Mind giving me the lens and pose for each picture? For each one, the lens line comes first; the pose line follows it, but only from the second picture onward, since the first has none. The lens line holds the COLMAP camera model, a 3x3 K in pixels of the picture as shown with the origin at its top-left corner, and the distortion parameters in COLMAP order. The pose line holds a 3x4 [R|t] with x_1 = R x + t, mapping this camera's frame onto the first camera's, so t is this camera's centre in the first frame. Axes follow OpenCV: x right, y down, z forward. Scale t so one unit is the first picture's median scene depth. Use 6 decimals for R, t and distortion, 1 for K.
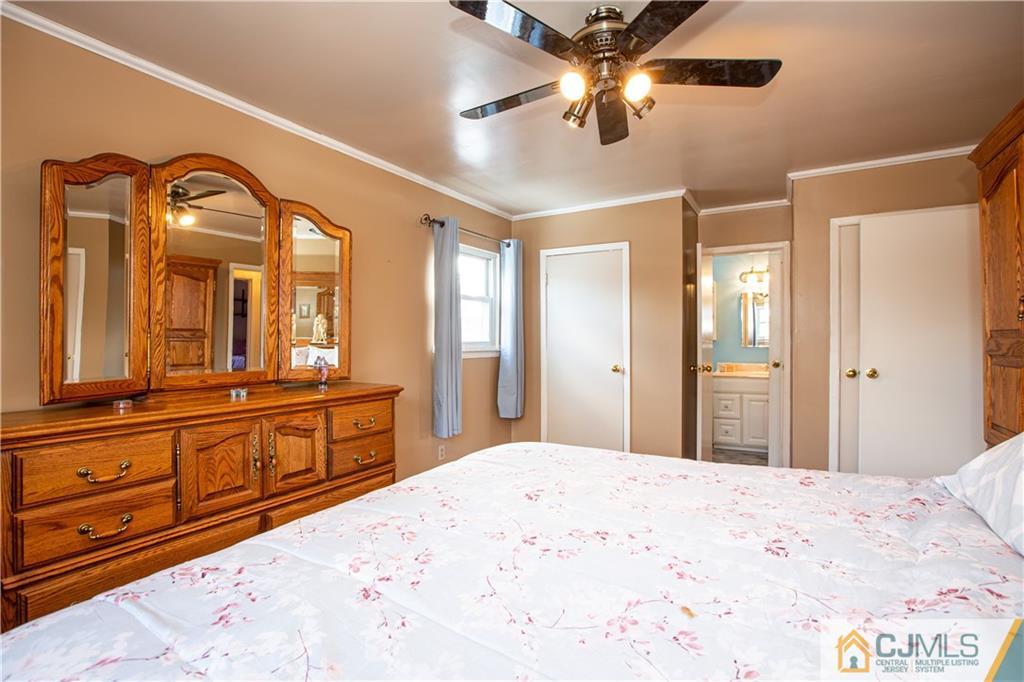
lens RADIAL K [[486.3, 0, 508.1], [0, 486.3, 335.1], [0, 0, 1]] dist [-0.034605, 0.007507]
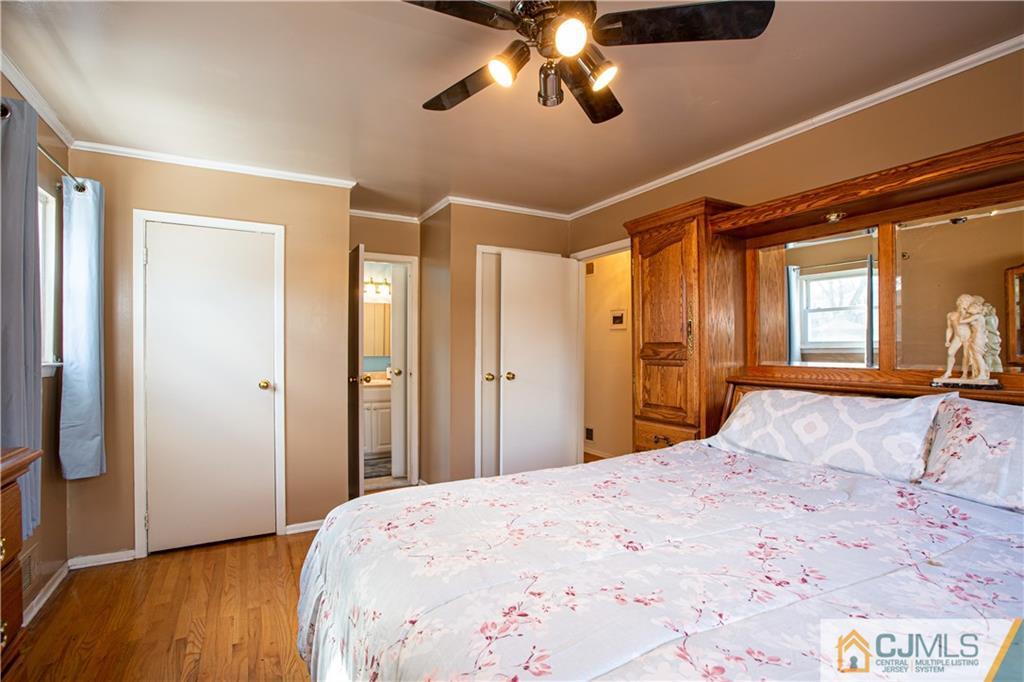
lens RADIAL K [[486.3, 0, 510.5], [0, 486.3, 349.8], [0, 0, 1]] dist [-0.034605, 0.007507]
pose [[0.502429, 0.000847, 0.864618, -0.269407], [-0.009099, 0.999949, 0.004308, 0.005594], [-0.864570, -0.010032, 0.502411, 0.290590]]
